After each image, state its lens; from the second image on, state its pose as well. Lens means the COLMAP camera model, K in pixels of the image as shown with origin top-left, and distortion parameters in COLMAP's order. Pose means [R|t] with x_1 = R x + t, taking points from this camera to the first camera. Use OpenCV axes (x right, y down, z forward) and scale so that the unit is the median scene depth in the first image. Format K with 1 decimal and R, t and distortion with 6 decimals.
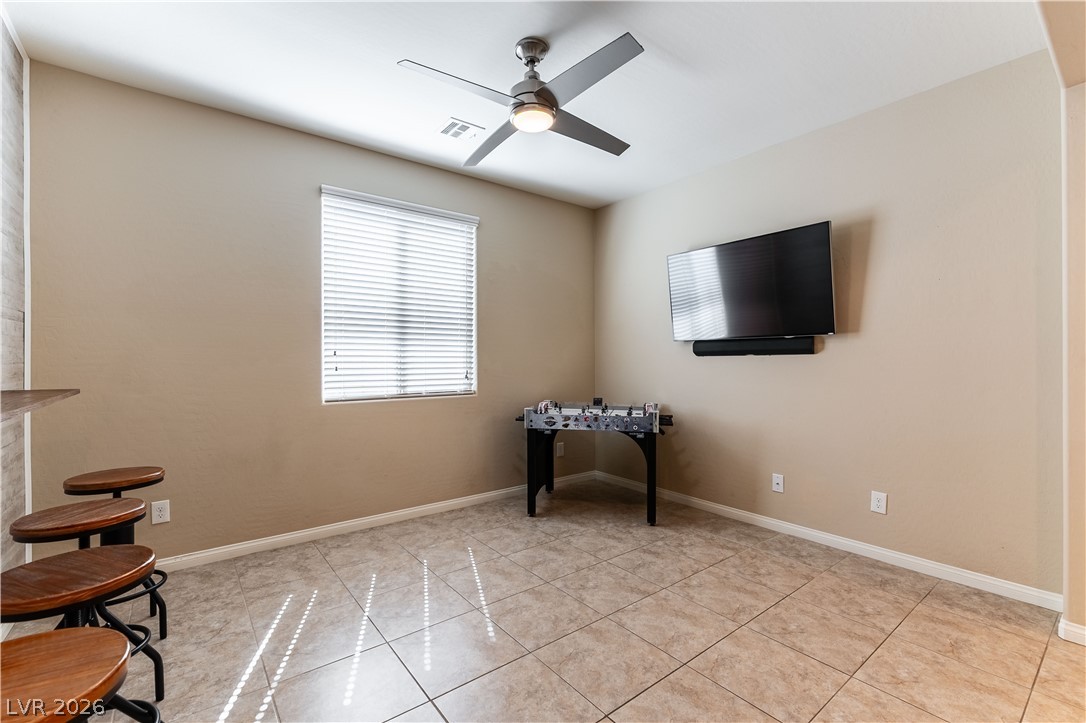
lens RADIAL K [[470.8, 0, 565.4], [0, 470.8, 374.0], [0, 0, 1]] dist [0.001285, -0.000253]
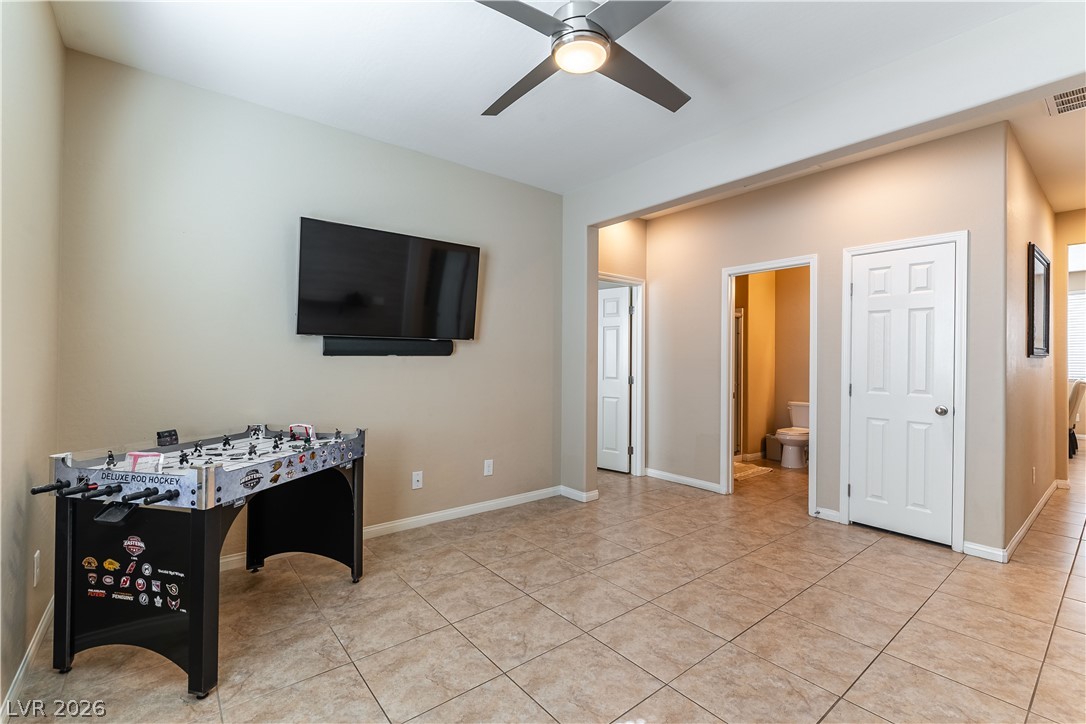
lens RADIAL K [[470.8, 0, 542.1], [0, 470.8, 354.5], [0, 0, 1]] dist [0.001285, -0.000253]
pose [[0.023887, 0.010790, 0.999656, -0.644280], [0.028412, 0.999531, -0.011468, -0.025894], [-0.999311, 0.028677, 0.023569, 0.777985]]
